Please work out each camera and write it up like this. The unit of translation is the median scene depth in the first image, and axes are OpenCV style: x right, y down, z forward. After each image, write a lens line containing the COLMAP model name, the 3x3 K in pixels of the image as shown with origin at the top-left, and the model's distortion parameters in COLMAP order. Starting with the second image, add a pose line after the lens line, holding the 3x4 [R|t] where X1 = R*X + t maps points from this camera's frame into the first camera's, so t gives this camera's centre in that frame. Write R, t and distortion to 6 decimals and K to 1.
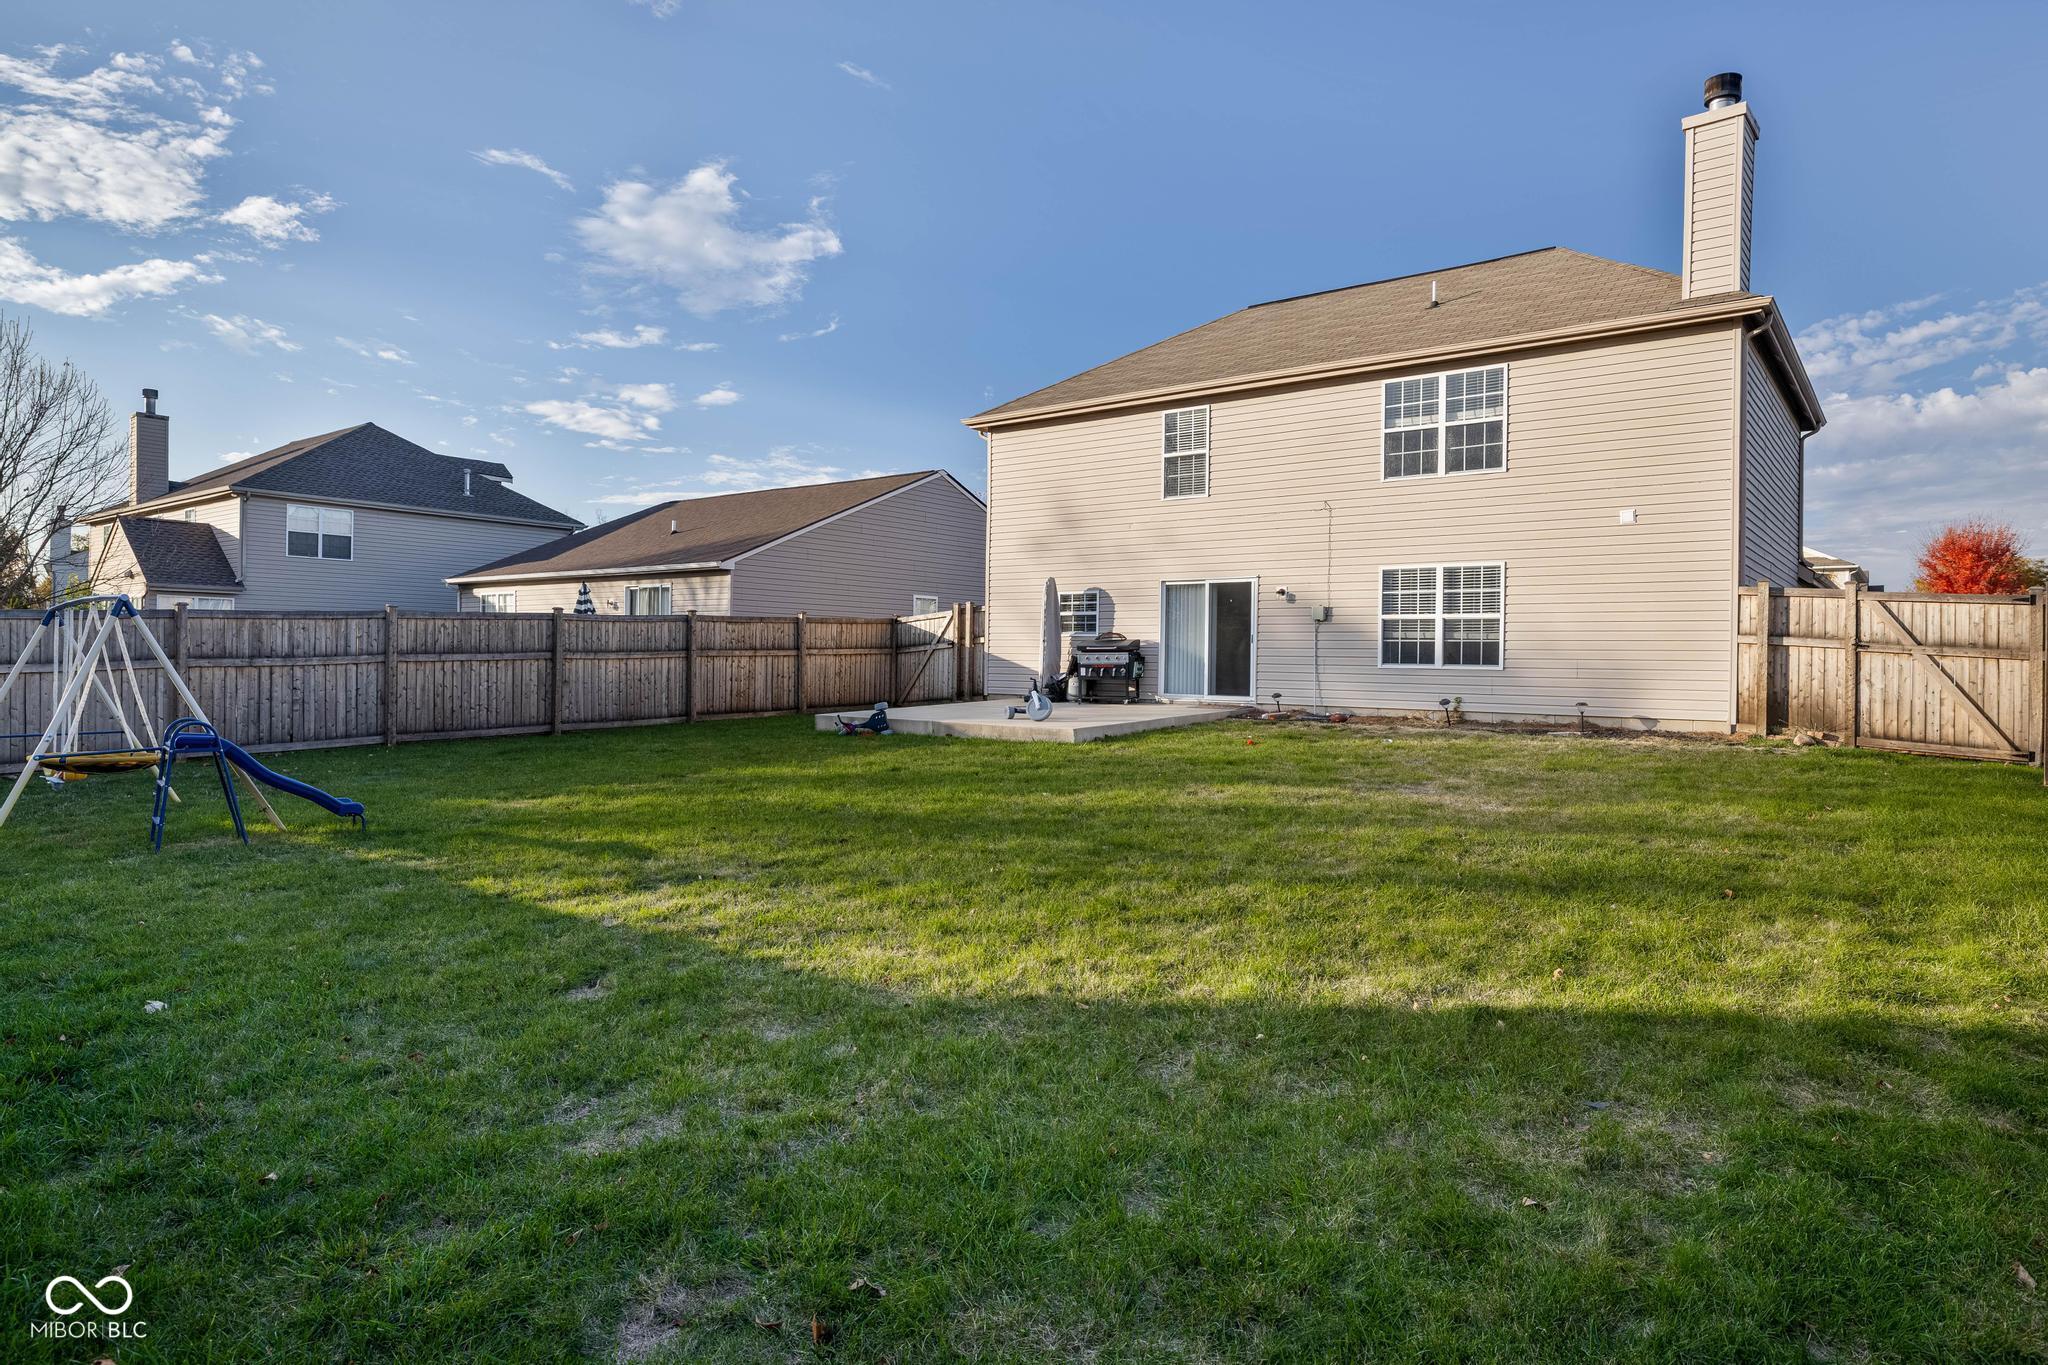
lens RADIAL K [[1140.5, 0, 1024.1], [0, 1140.5, 665.3], [0, 0, 1]] dist [0.001319, 0.004201]
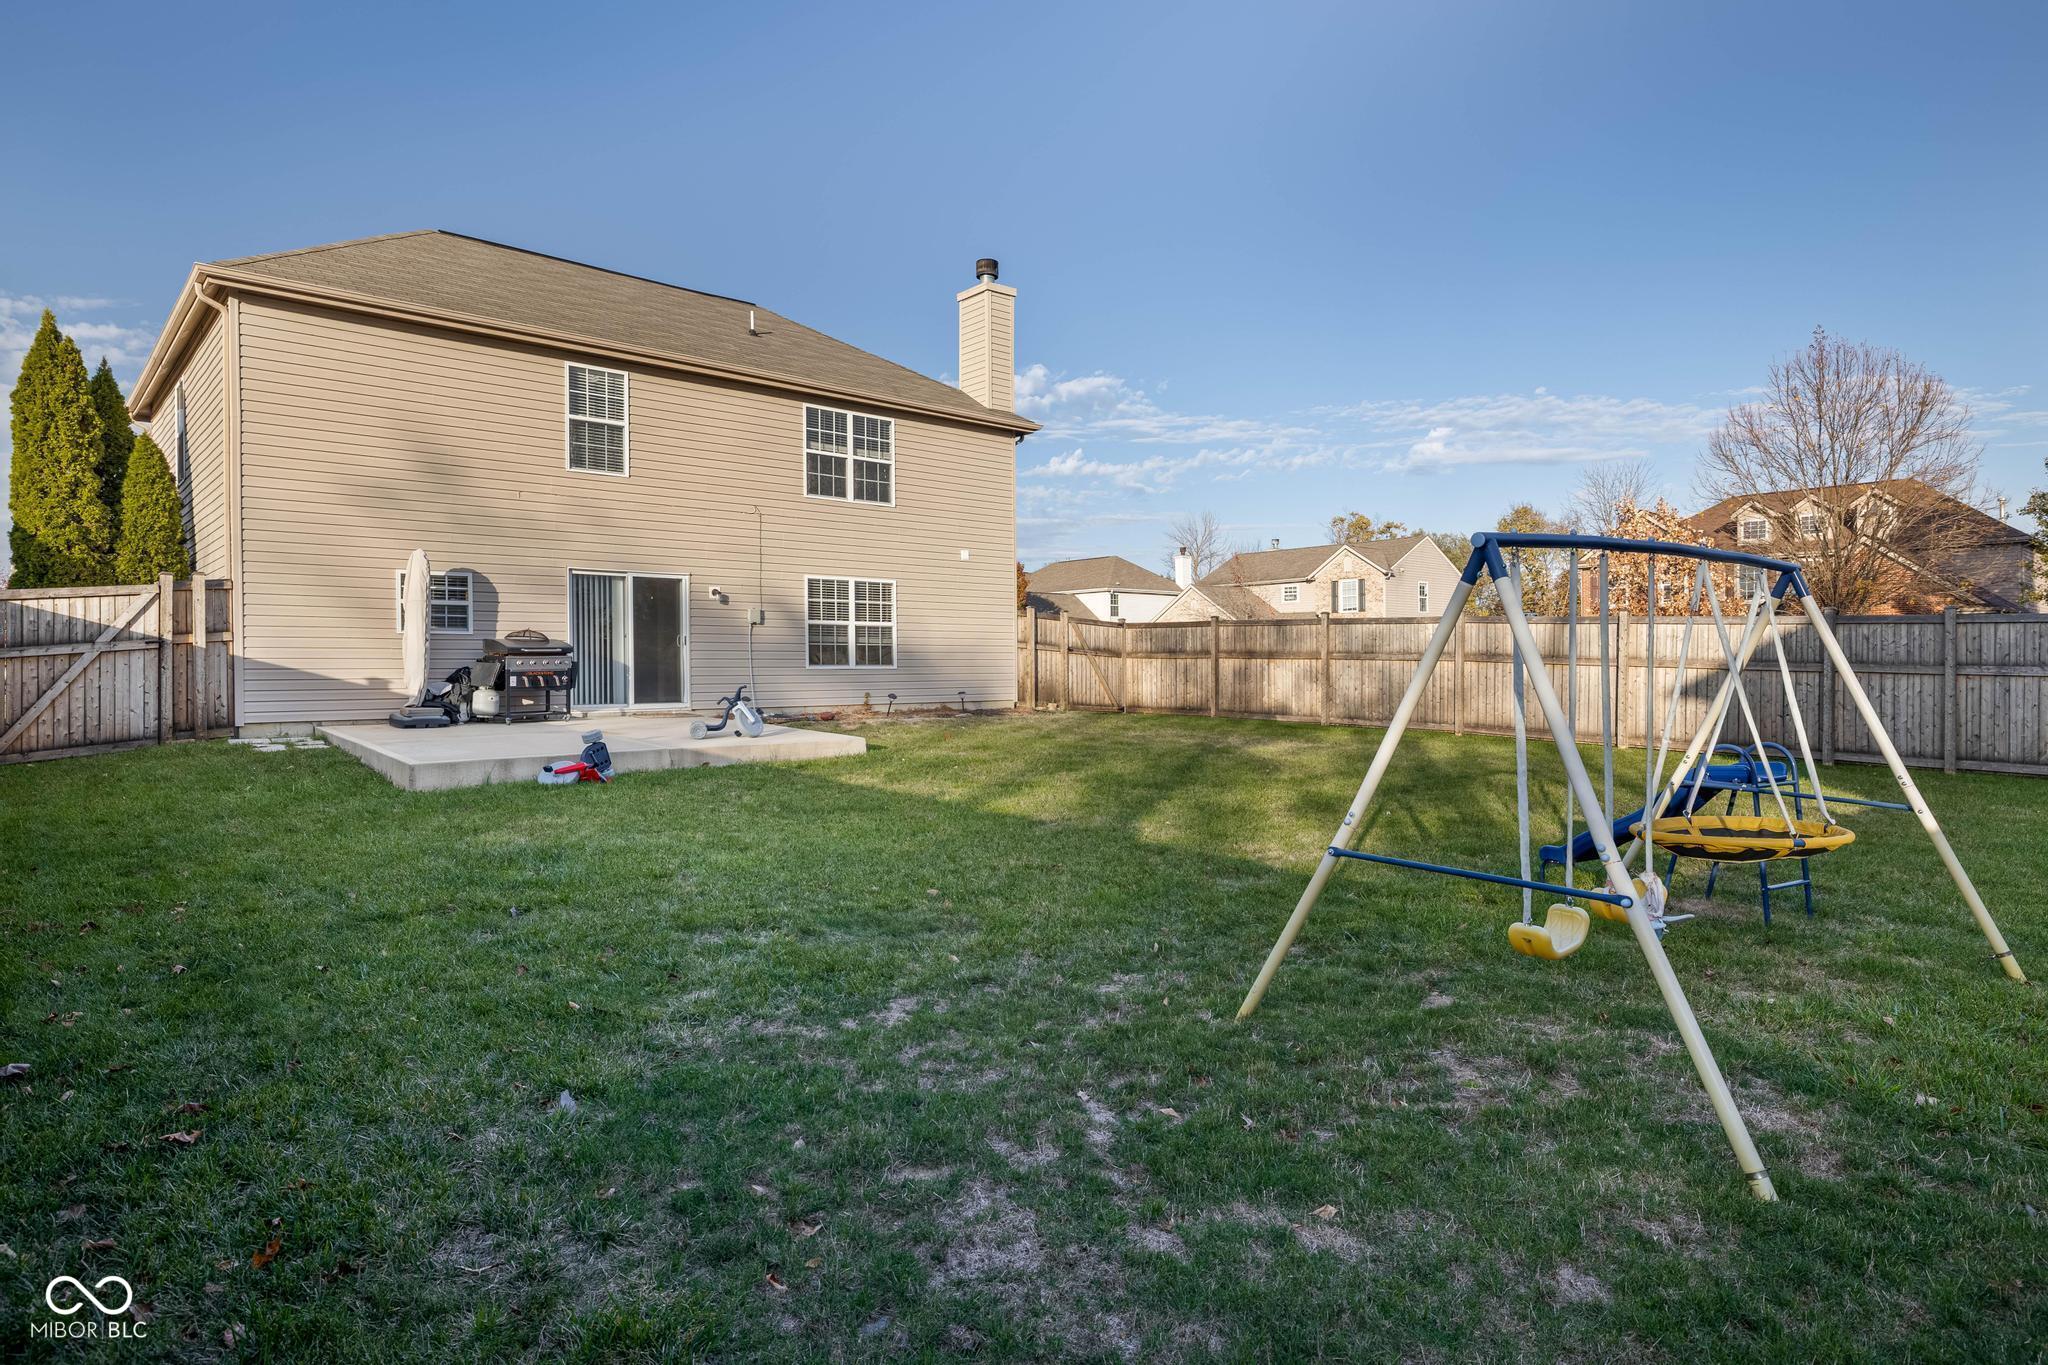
lens RADIAL K [[1140.5, 0, 999.6], [0, 1140.5, 687.5], [0, 0, 1]] dist [0.001319, 0.004201]
pose [[0.185634, -0.030280, 0.982152, -0.727692], [0.013616, 0.999508, 0.028242, -0.008308], [-0.982525, 0.008131, 0.185955, 0.625217]]
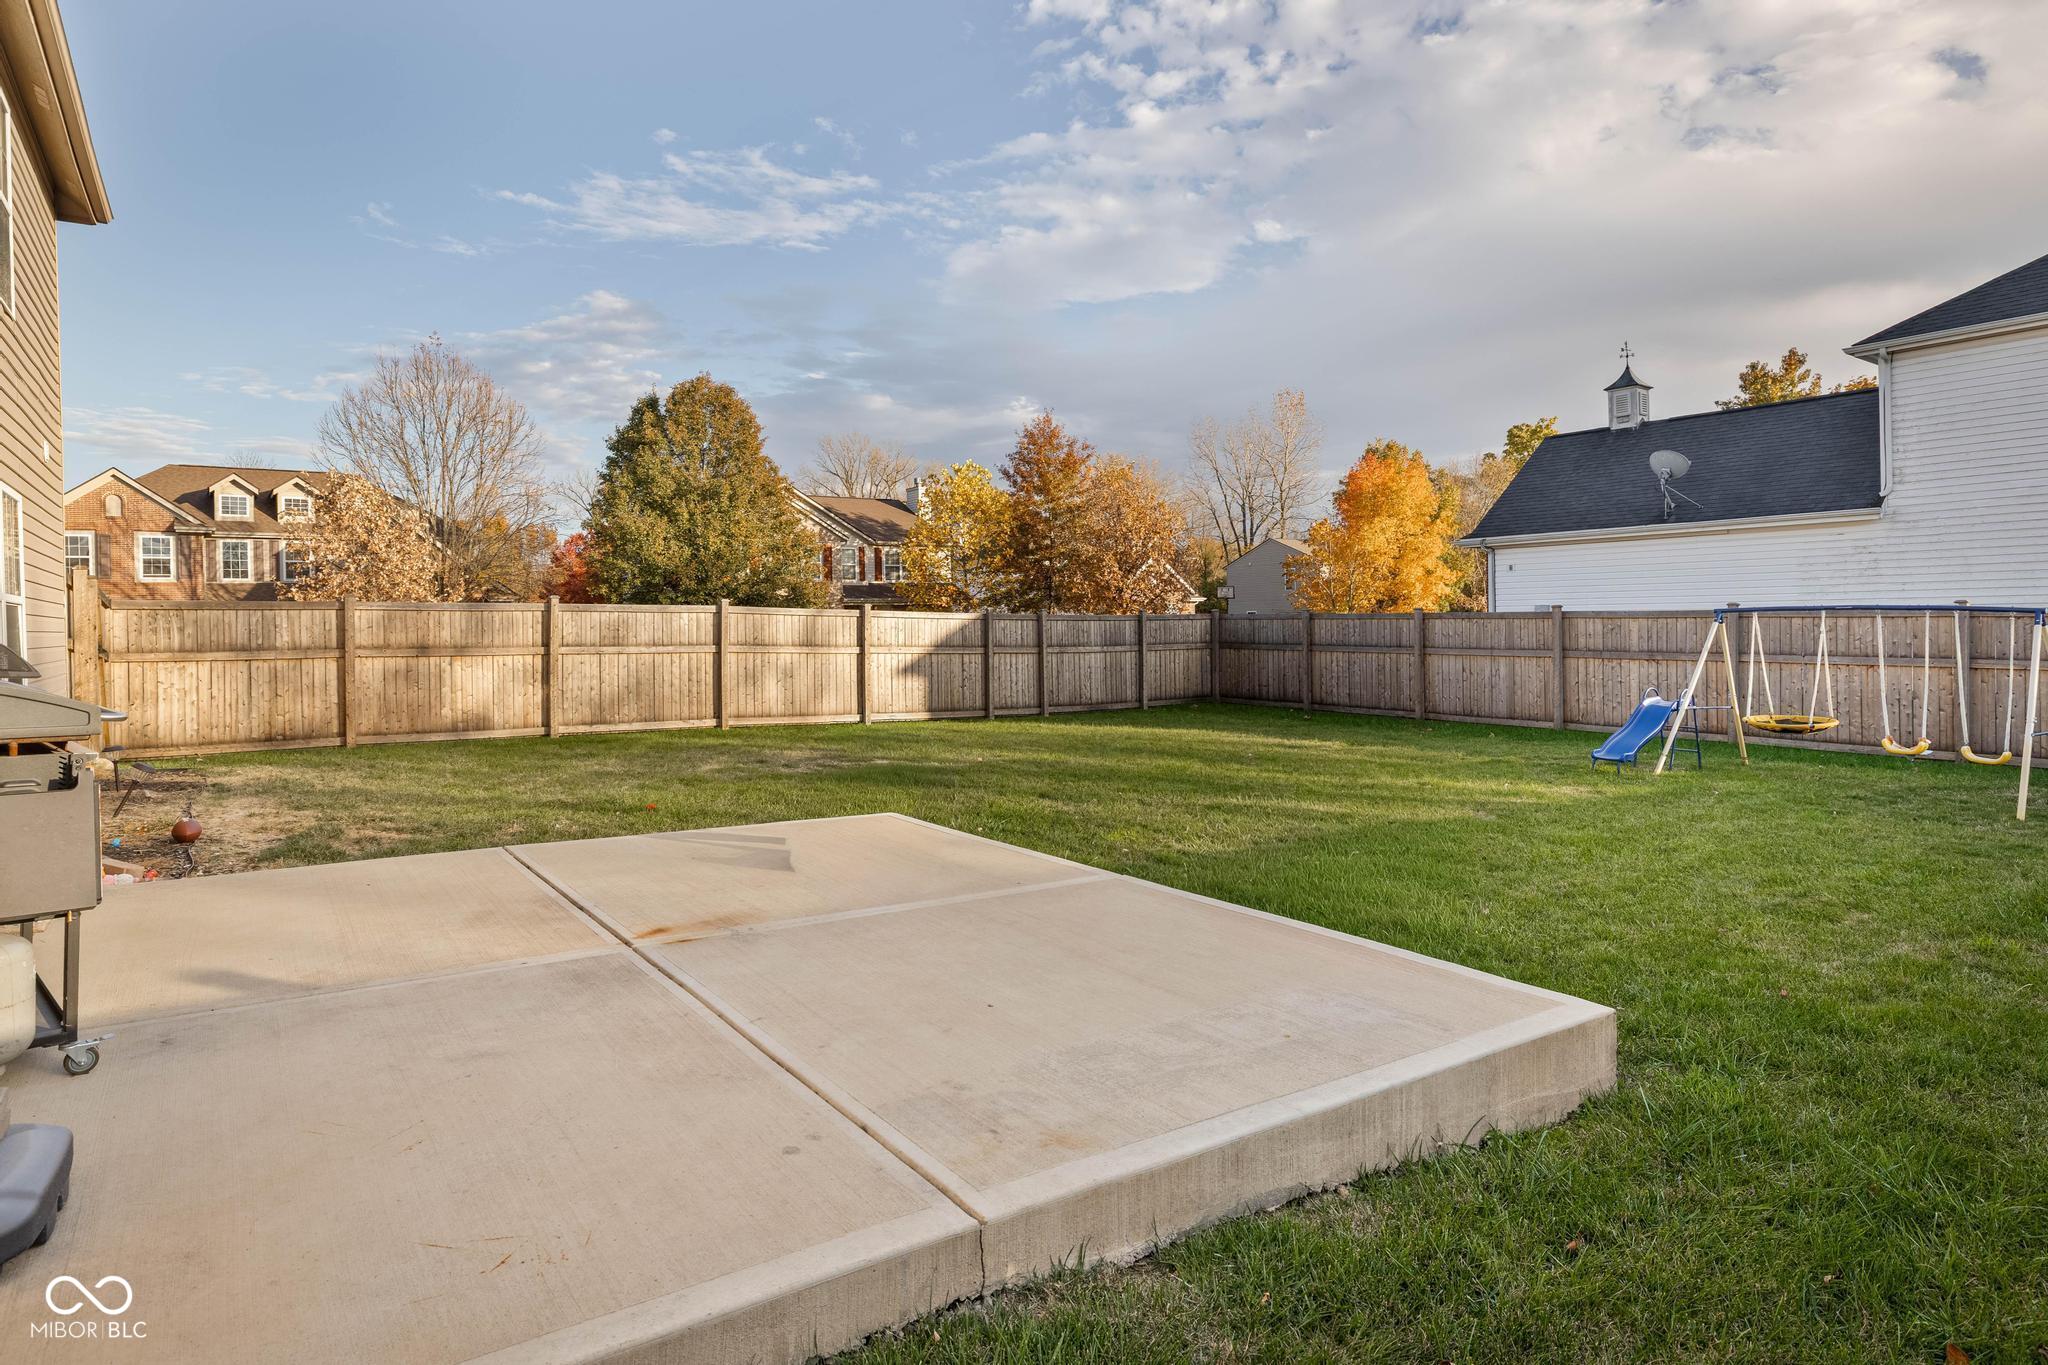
lens RADIAL K [[1164.5, 0, 1031.6], [0, 1164.5, 678.6], [0, 0, 1]] dist [0.006508, 0.000590]
pose [[-0.955940, -0.006374, 0.293493, -0.182356], [0.011845, 0.998112, 0.060260, -0.032657], [-0.293323, 0.061081, -0.954060, 1.309570]]
